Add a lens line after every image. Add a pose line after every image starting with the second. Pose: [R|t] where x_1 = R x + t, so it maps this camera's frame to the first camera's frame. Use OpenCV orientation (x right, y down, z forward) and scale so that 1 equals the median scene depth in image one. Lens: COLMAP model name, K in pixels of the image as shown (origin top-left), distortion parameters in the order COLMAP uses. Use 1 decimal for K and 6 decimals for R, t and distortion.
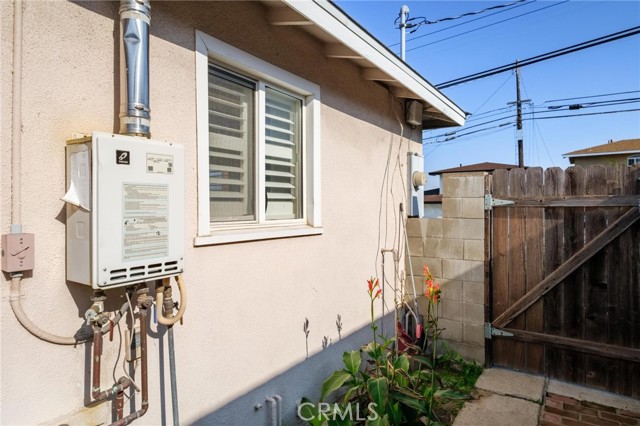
lens RADIAL K [[377.4, 0, 320.5], [0, 377.4, 212.7], [0, 0, 1]] dist [0.029328, 0.001700]
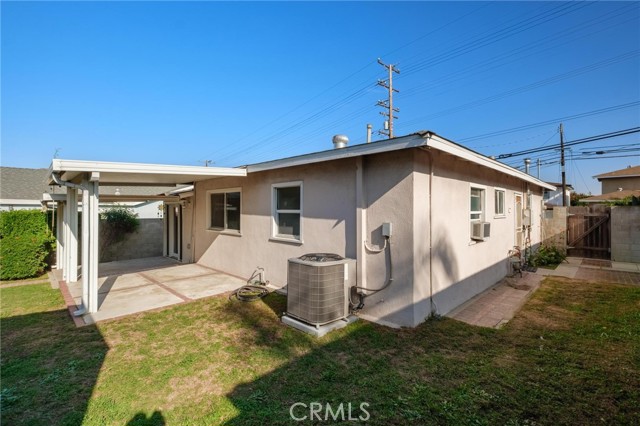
lens RADIAL K [[304.4, 0, 320.0], [0, 304.4, 209.9], [0, 0, 1]] dist [-0.004193, -0.000945]
pose [[0.985192, 0.004436, -0.171398, -1.538242], [-0.006506, 0.999912, -0.011520, -0.022992], [0.171332, 0.012464, 0.985135, -2.520989]]
